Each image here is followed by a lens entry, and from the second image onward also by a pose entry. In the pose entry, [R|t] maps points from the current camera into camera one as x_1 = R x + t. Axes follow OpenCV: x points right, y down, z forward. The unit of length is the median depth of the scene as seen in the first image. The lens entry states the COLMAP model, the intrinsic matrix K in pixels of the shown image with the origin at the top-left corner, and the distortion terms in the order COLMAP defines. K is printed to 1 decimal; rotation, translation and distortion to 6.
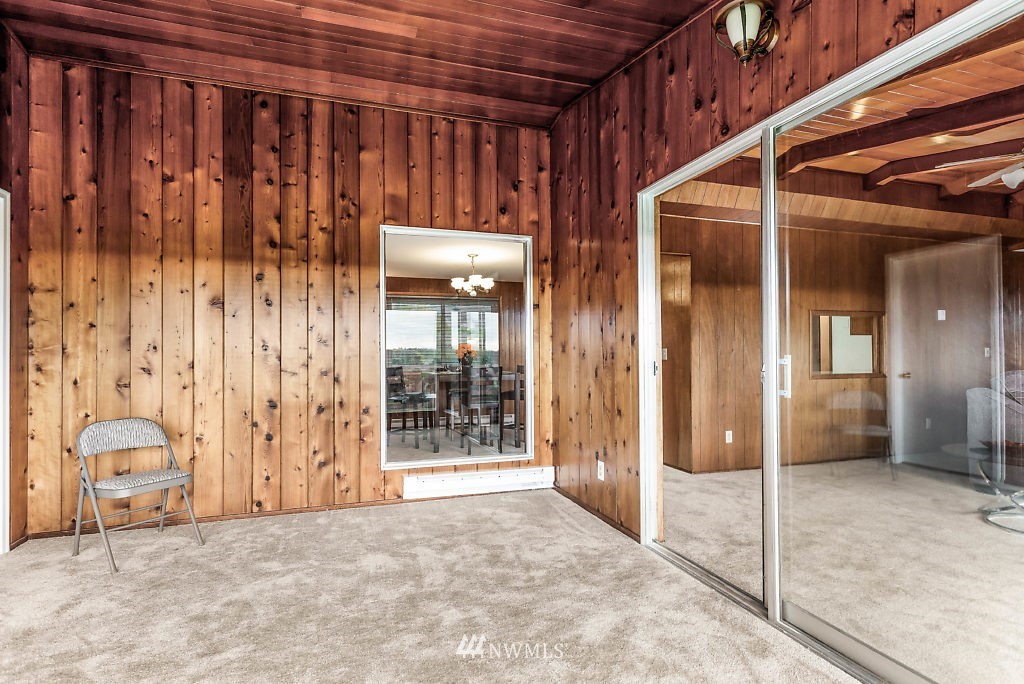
lens RADIAL K [[482.0, 0, 515.7], [0, 482.0, 343.7], [0, 0, 1]] dist [-0.002341, -0.000365]
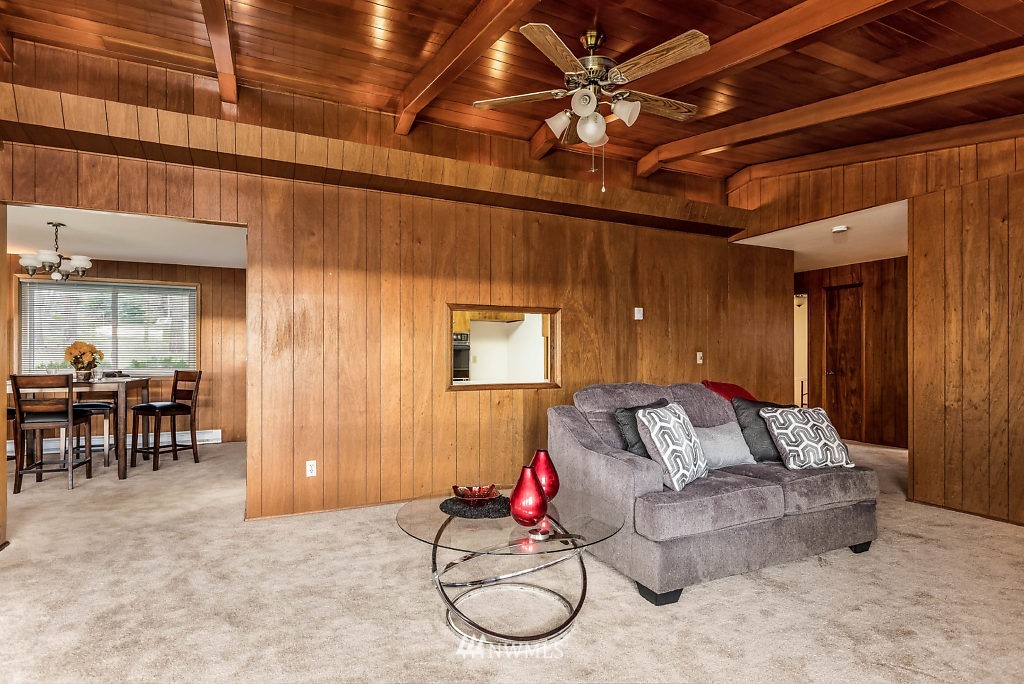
lens RADIAL K [[482.0, 0, 515.7], [0, 482.0, 343.7], [0, 0, 1]] dist [-0.002341, -0.000365]
pose [[0.993029, 0.008329, 0.117572, 0.606024], [-0.007004, 0.999907, -0.011679, 0.005024], [-0.117658, 0.010774, 0.992996, 0.195860]]
